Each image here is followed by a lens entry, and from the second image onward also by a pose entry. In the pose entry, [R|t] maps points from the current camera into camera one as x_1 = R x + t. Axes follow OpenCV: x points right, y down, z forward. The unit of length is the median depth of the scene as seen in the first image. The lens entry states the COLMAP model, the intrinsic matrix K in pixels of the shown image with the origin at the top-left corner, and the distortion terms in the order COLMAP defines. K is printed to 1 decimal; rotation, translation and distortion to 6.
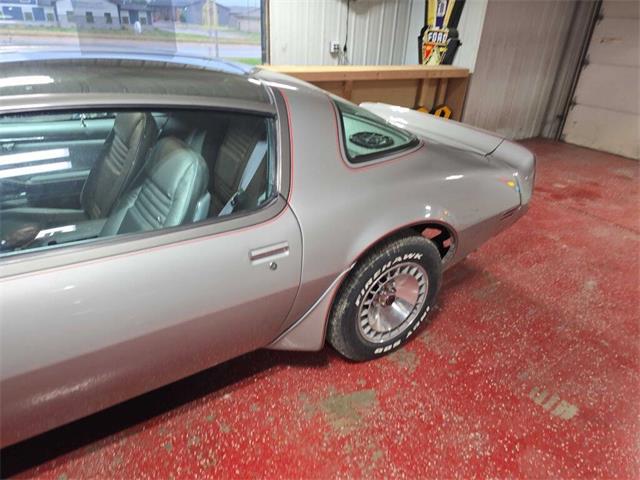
lens RADIAL K [[420.4, 0, 317.2], [0, 420.4, 239.6], [0, 0, 1]] dist [0.033528, -0.019938]
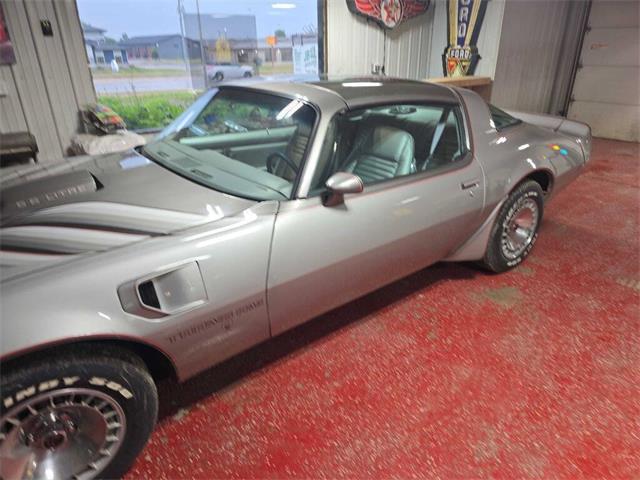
lens RADIAL K [[420.4, 0, 319.5], [0, 420.4, 240.6], [0, 0, 1]] dist [0.033528, -0.019938]
pose [[0.995497, -0.085929, 0.040016, -0.496873], [0.087724, 0.995106, -0.045484, 0.170692], [-0.035912, 0.048790, 0.998163, -0.391029]]
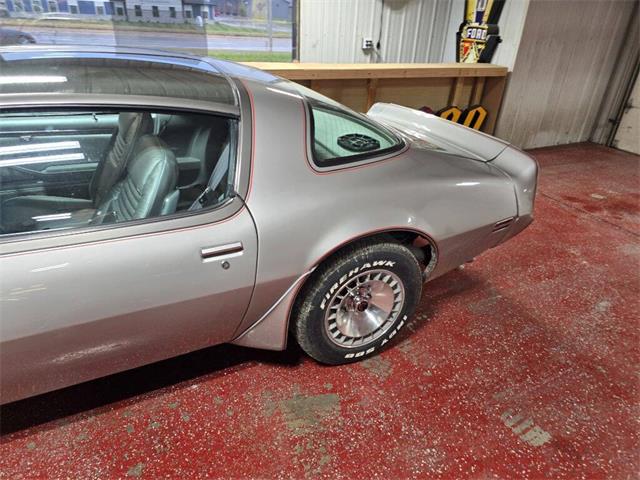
lens RADIAL K [[420.4, 0, 313.4], [0, 420.4, 244.7], [0, 0, 1]] dist [0.033528, -0.019938]
pose [[0.991492, 0.060799, -0.115098, 0.141753], [-0.058368, 0.997997, 0.024383, -0.015358], [0.116350, -0.017457, 0.993055, 0.007490]]
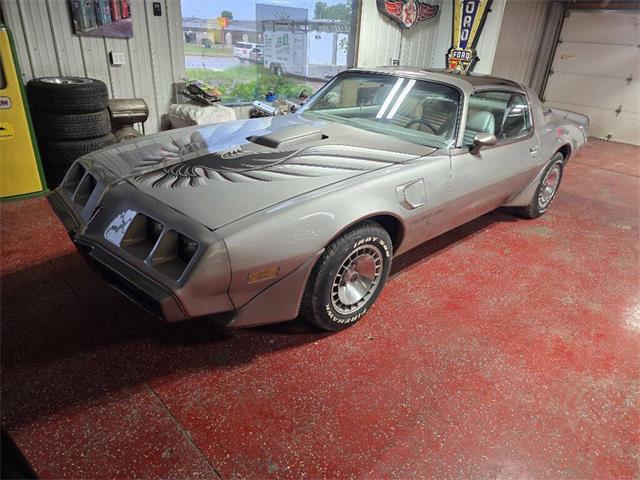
lens RADIAL K [[420.4, 0, 322.8], [0, 420.4, 245.5], [0, 0, 1]] dist [0.033528, -0.019938]
pose [[0.982264, -0.074987, 0.171858, -1.121066], [0.076515, 0.997066, -0.002276, 0.311212], [-0.171183, 0.015385, 0.985119, -0.756354]]
